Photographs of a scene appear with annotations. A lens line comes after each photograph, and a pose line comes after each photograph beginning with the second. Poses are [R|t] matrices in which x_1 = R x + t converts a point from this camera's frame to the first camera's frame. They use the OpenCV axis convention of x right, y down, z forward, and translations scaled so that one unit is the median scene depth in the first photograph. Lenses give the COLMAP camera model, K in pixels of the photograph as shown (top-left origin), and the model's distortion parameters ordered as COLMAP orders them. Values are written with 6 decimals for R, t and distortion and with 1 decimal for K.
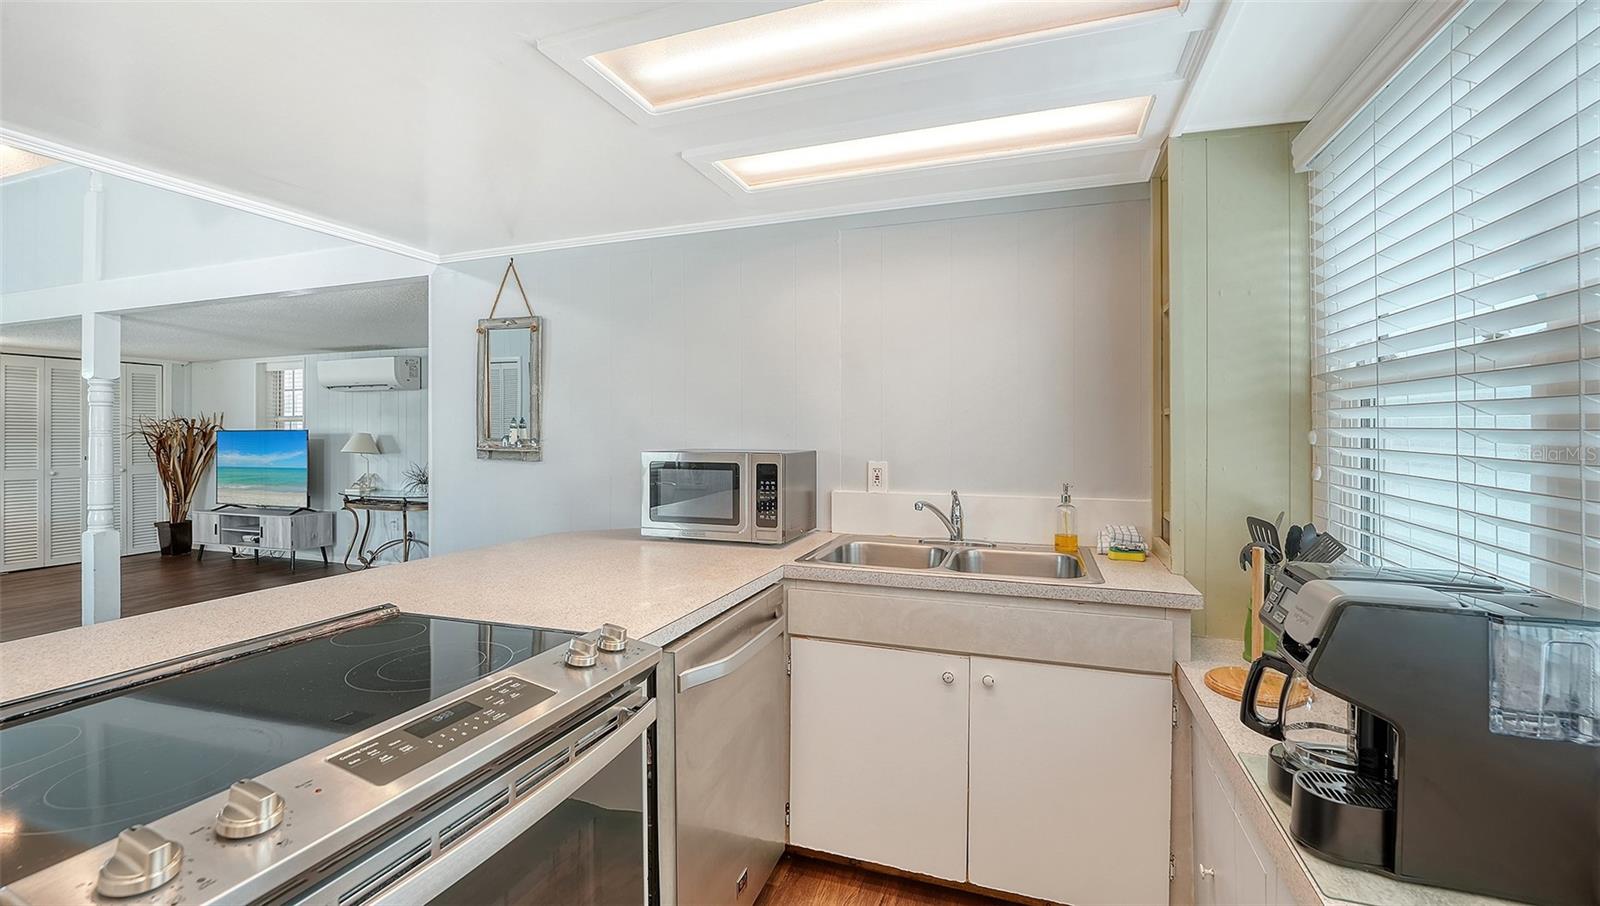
lens RADIAL K [[658.2, 0, 791.4], [0, 658.2, 431.5], [0, 0, 1]] dist [-0.003523, -0.002075]
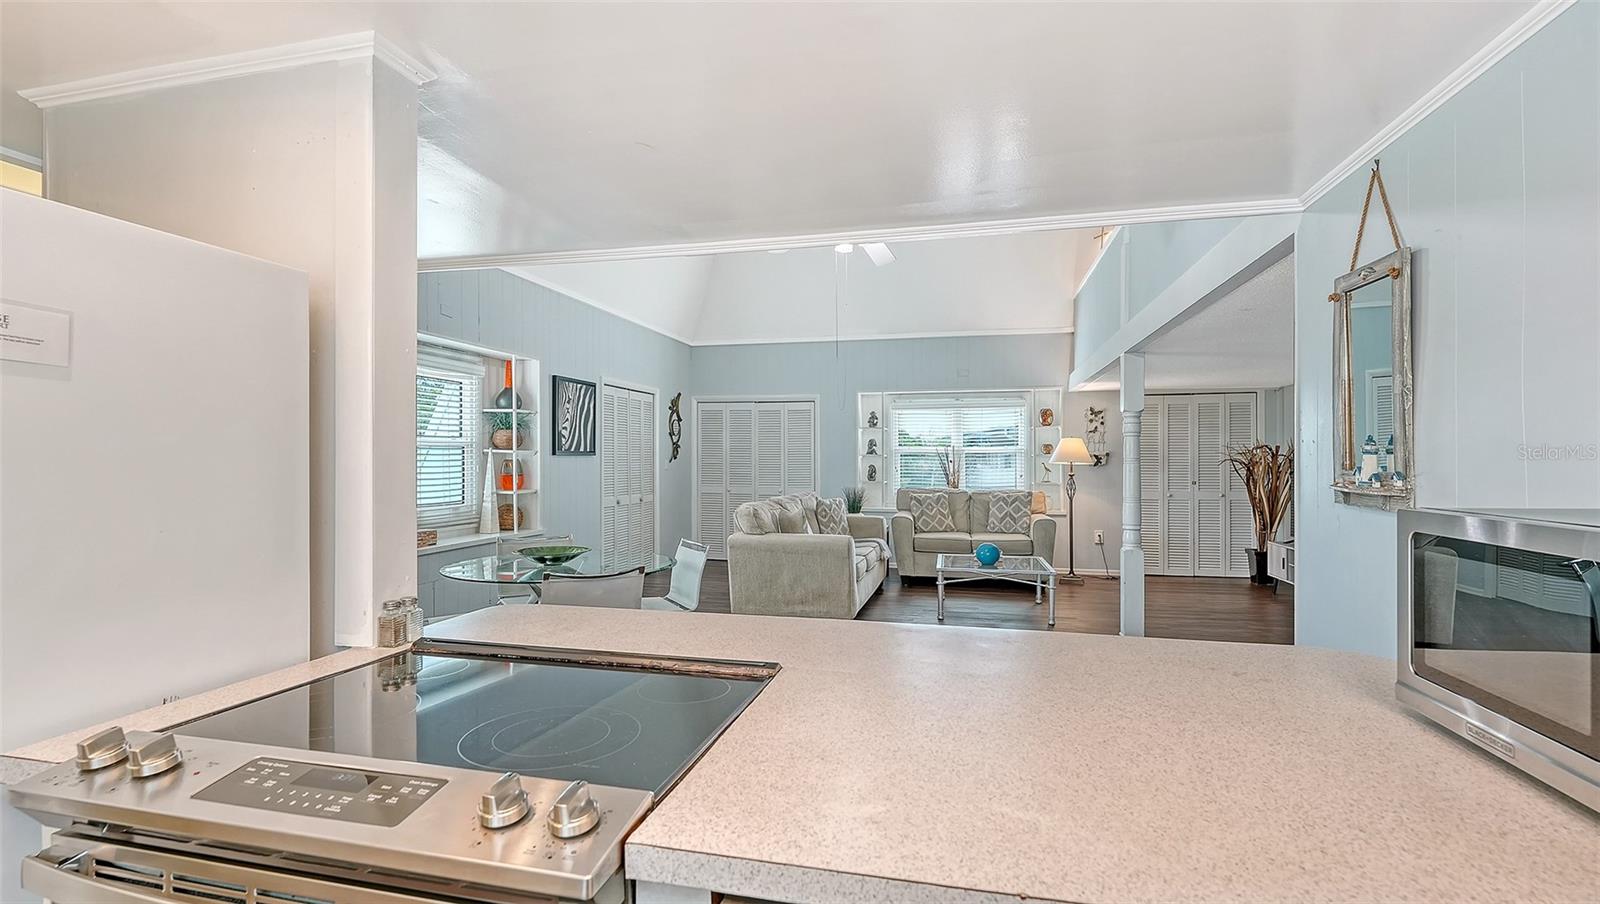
lens RADIAL K [[730.9, 0, 793.2], [0, 730.9, 459.8], [0, 0, 1]] dist [-0.005491, -0.000294]
pose [[0.118751, -0.000259, -0.992924, 0.070274], [0.003228, 0.999995, 0.000126, -0.000639], [0.992919, -0.003220, 0.118751, 0.193030]]
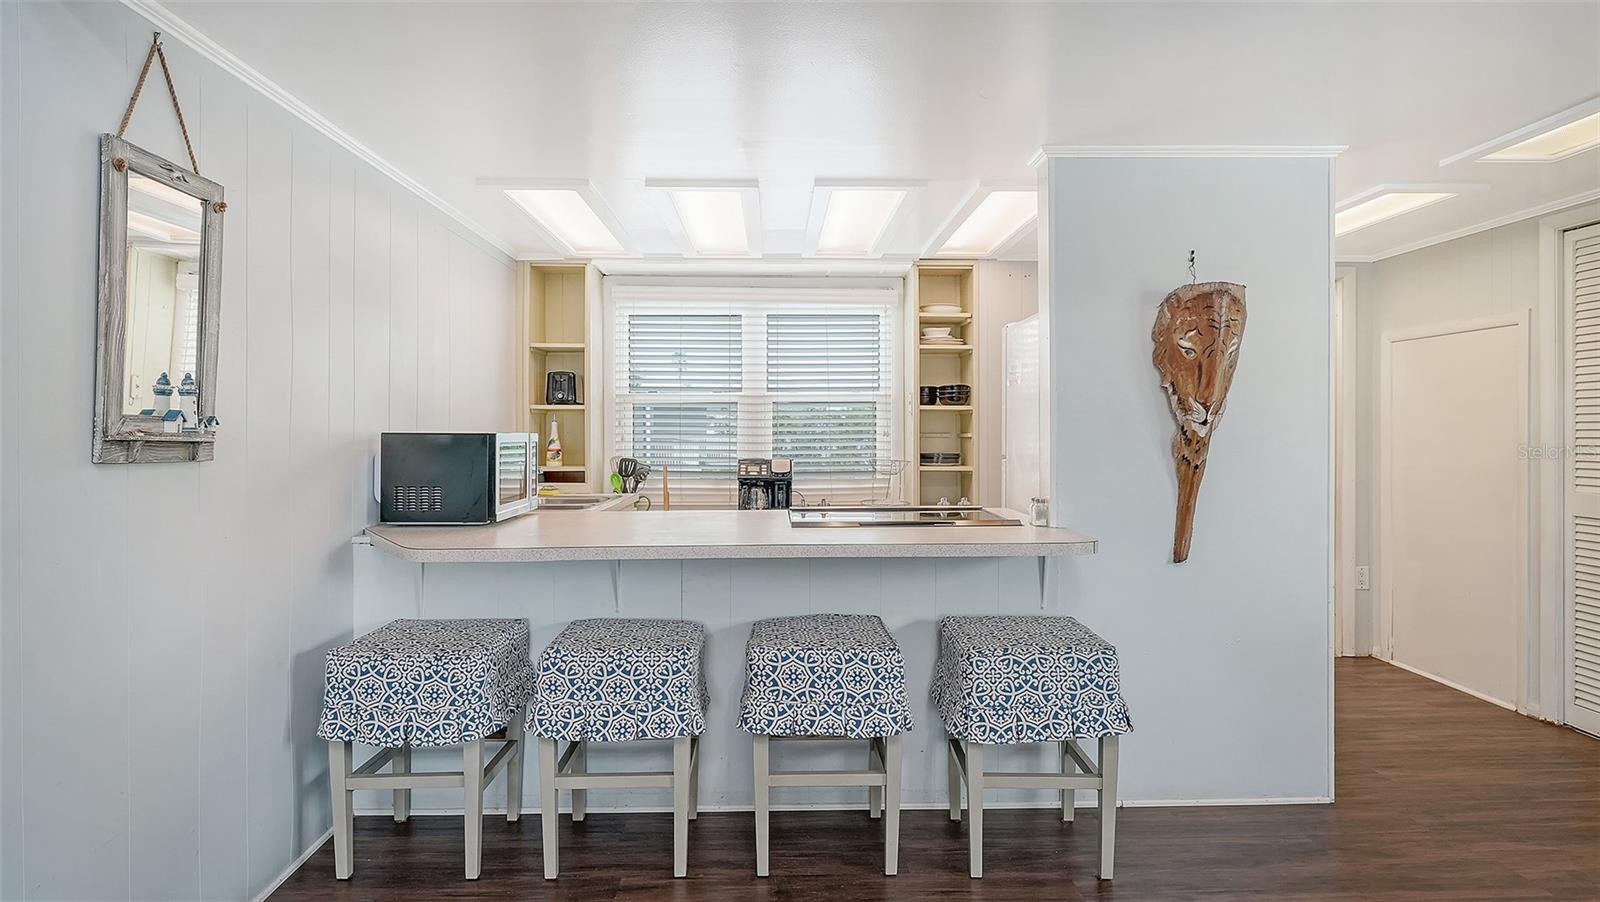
lens RADIAL K [[879.6, 0, 801.8], [0, 879.6, 442.1], [0, 0, 1]] dist [-0.000039, -0.000220]
pose [[-0.369556, -0.011098, 0.929142, -0.572157], [0.000269, 0.999927, 0.012051, 0.010705], [-0.929208, 0.004704, -0.369526, 0.391216]]
